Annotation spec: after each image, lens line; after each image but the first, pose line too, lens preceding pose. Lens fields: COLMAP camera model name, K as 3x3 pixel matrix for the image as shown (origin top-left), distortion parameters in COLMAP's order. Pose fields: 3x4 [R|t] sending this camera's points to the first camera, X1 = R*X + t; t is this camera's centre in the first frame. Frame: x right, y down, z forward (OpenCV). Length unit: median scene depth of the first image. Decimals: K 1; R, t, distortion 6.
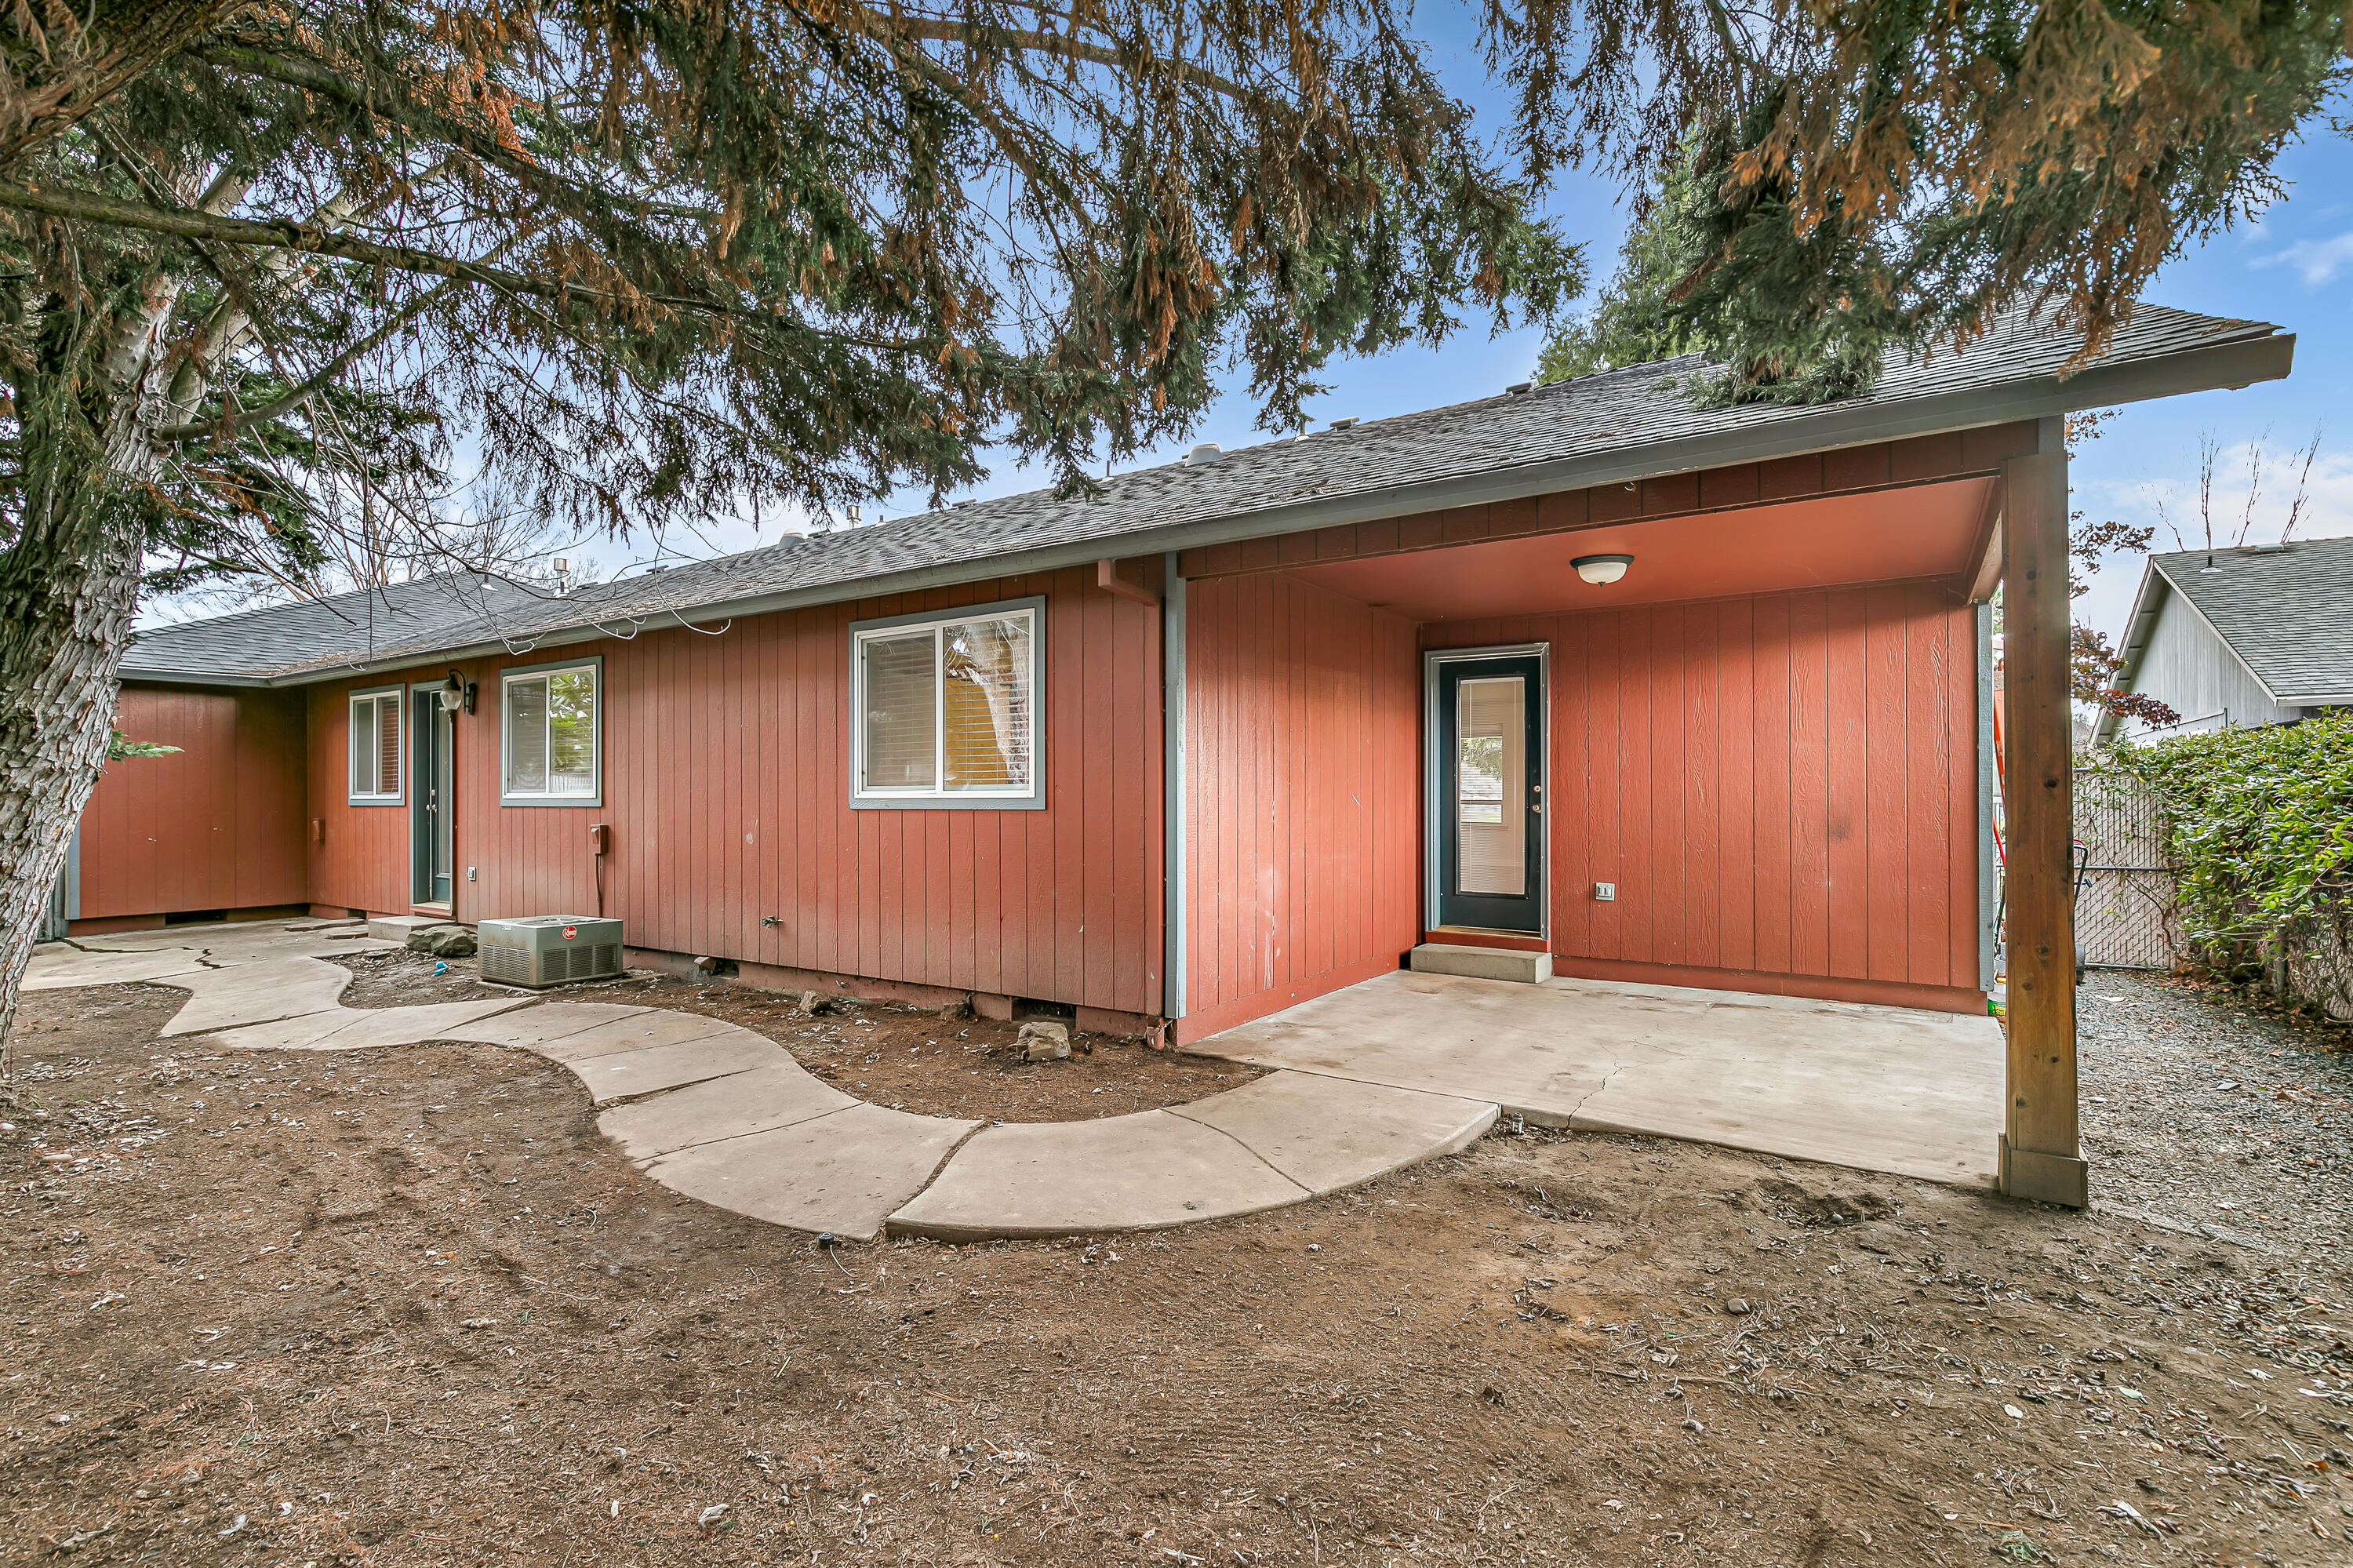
lens RADIAL K [[1066.8, 0, 1188.0], [0, 1066.8, 799.7], [0, 0, 1]] dist [0.009277, -0.001537]
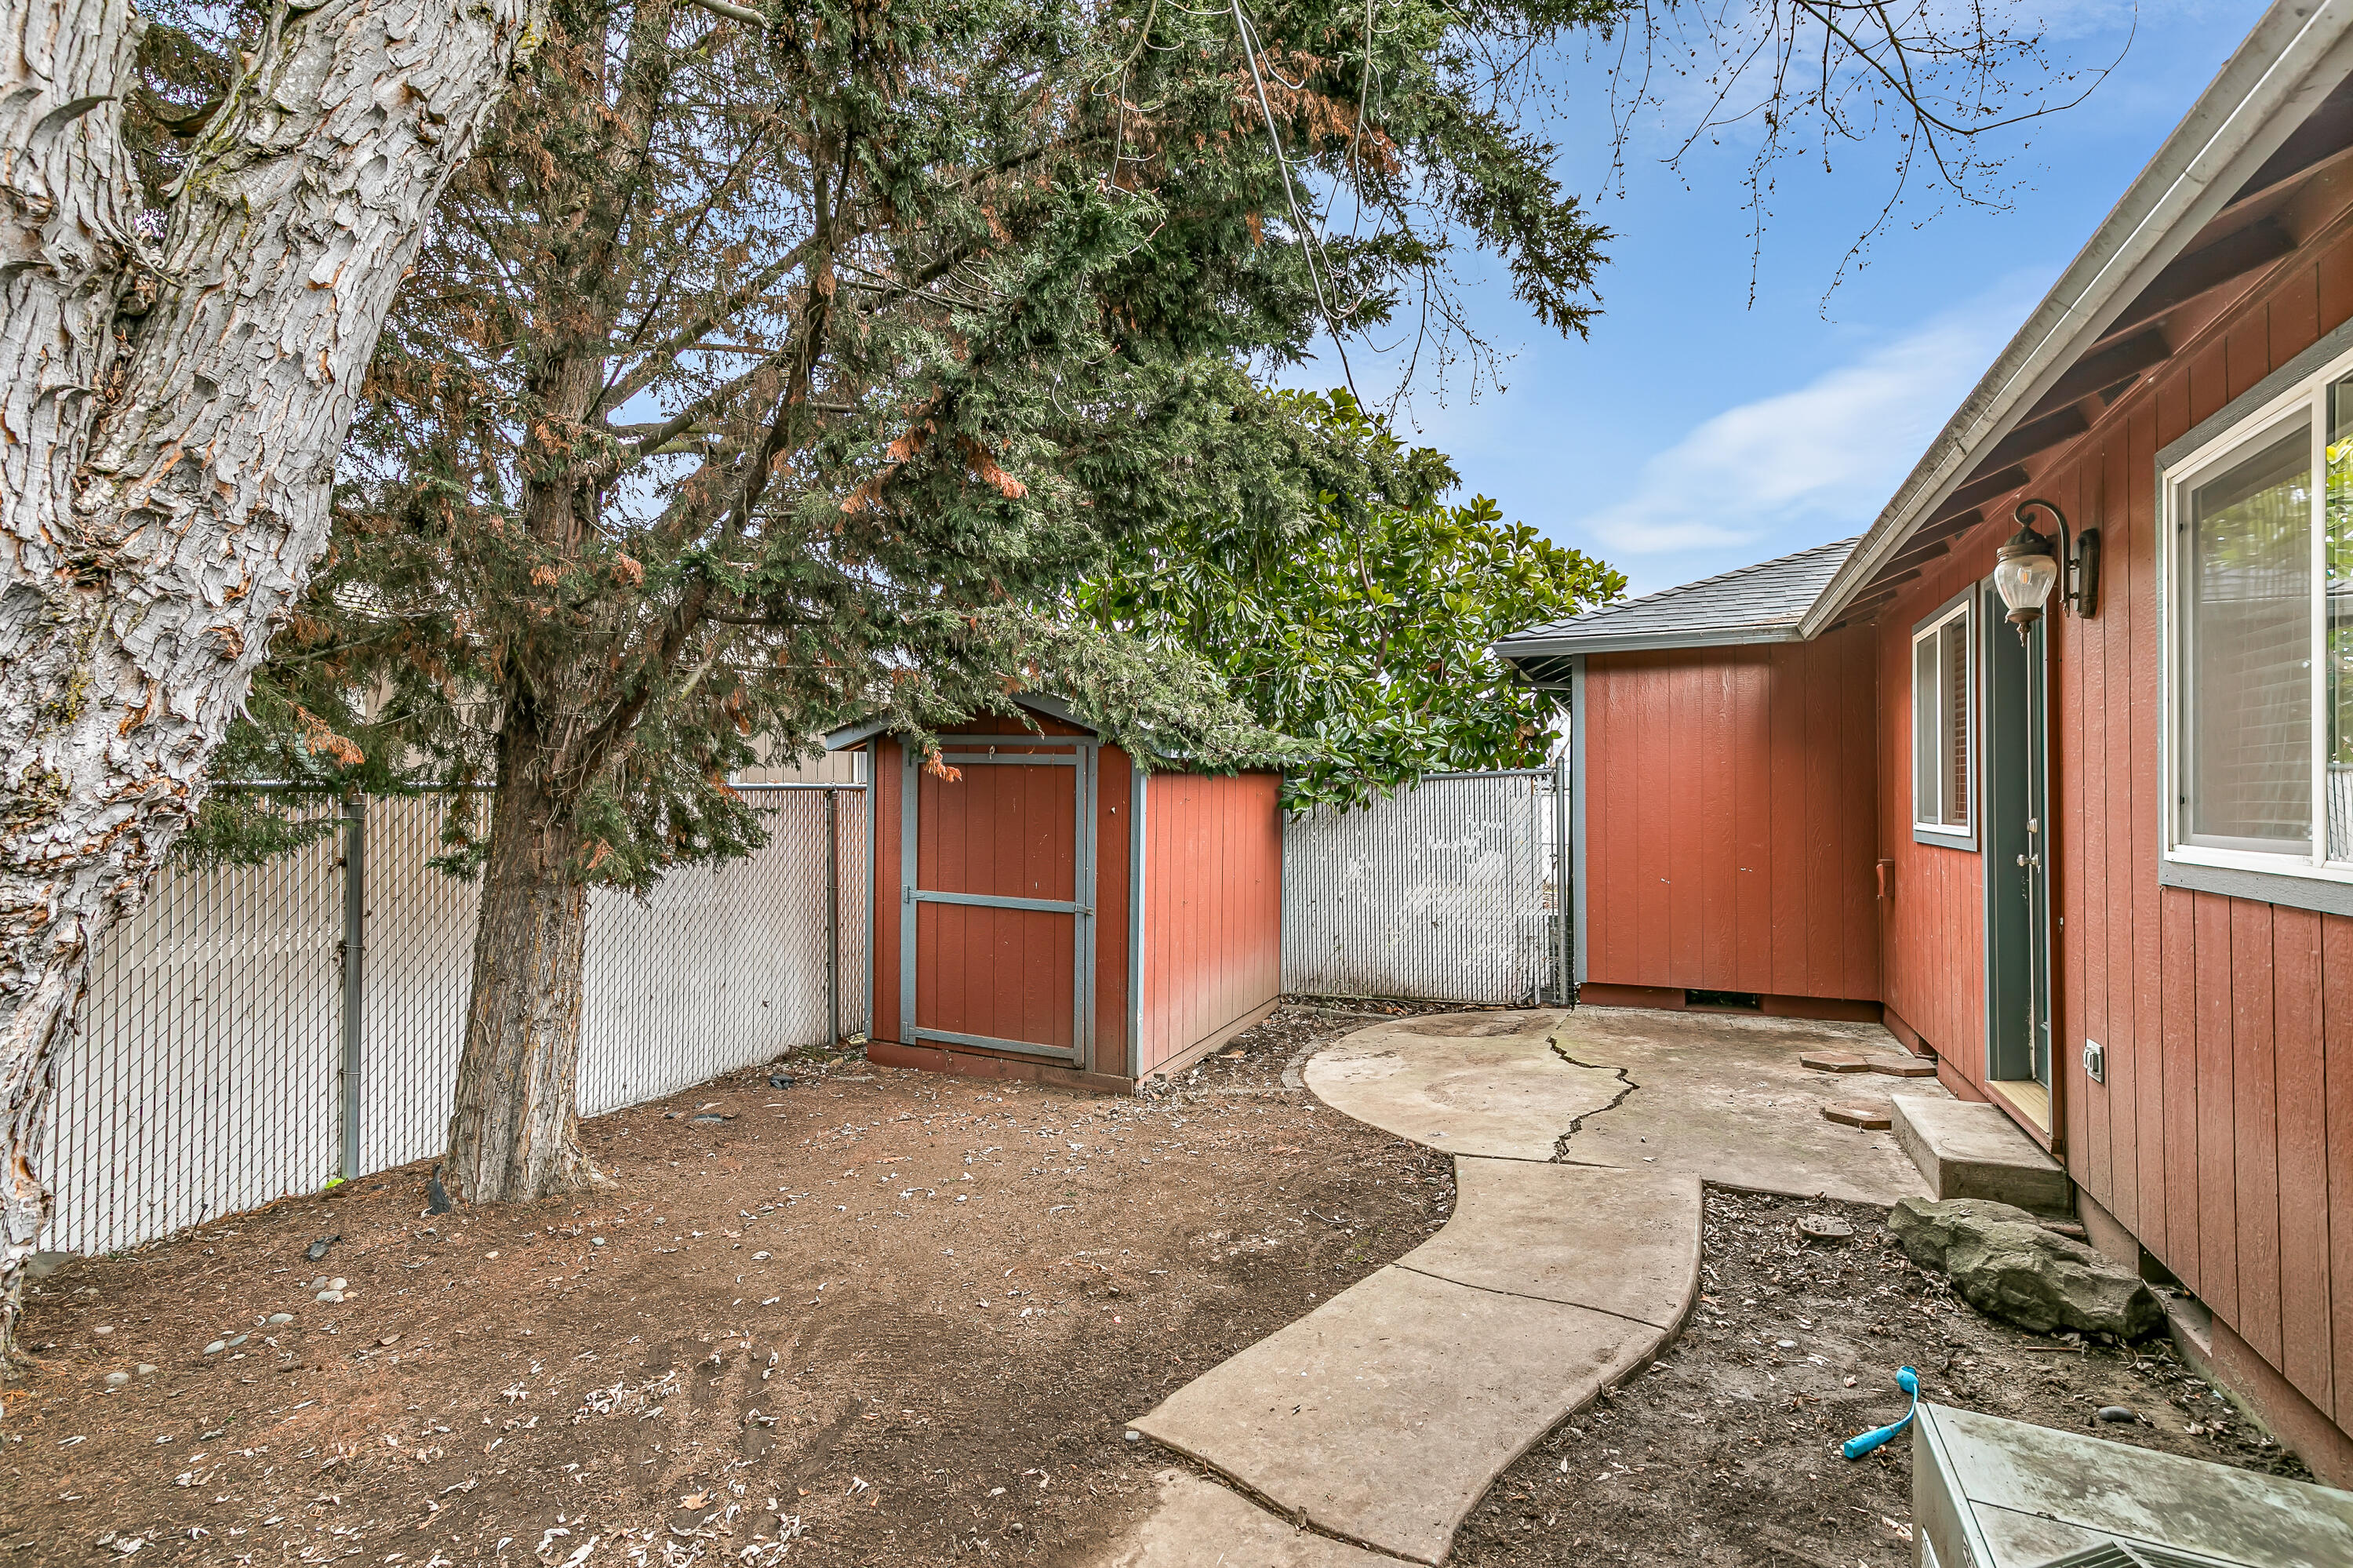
lens RADIAL K [[1091.8, 0, 1165.3], [0, 1091.8, 795.9], [0, 0, 1]] dist [0.001440, -0.000292]
pose [[0.164165, -0.000624, -0.986433, -0.859646], [-0.003510, 0.999993, -0.001217, -0.042743], [0.986427, 0.003662, 0.164161, 1.514959]]
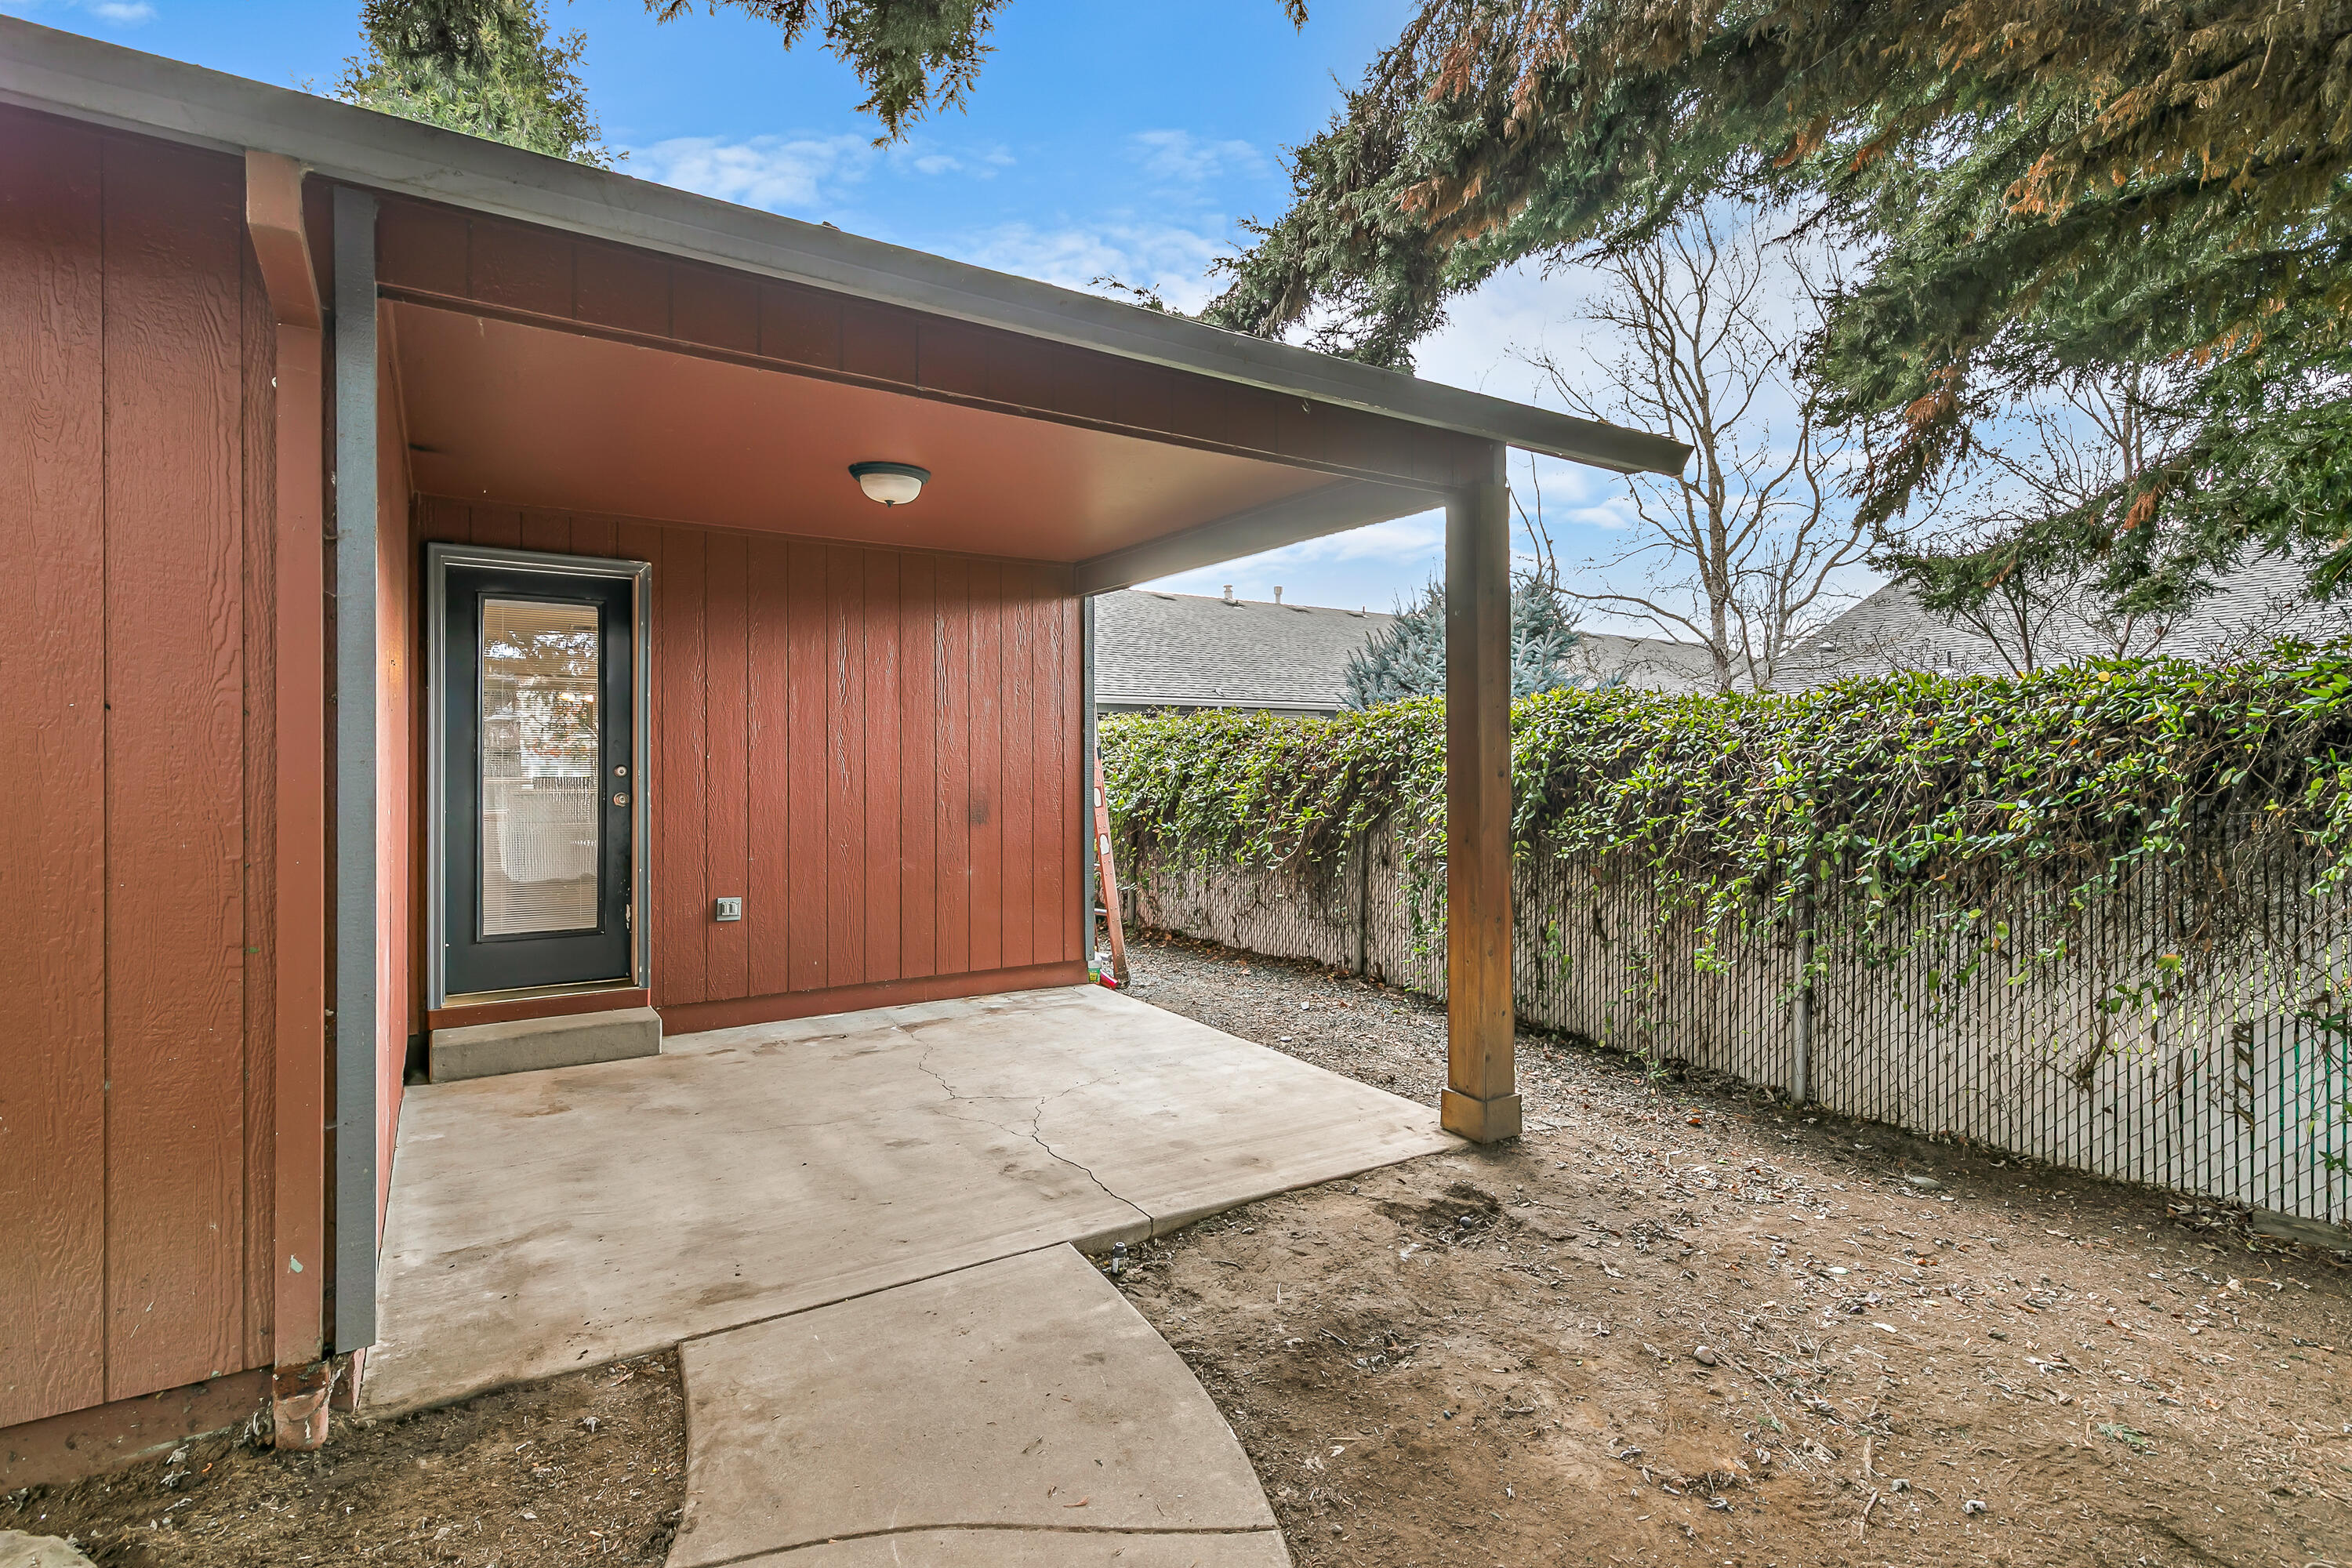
lens RADIAL K [[1134.6, 0, 1189.1], [0, 1134.6, 761.0], [0, 0, 1]] dist [0.011349, -0.000675]
pose [[0.395511, 0.000734, 0.918461, -0.380881], [0.004673, 0.999985, -0.002811, -0.024698], [-0.918450, 0.005404, 0.395501, 0.688545]]
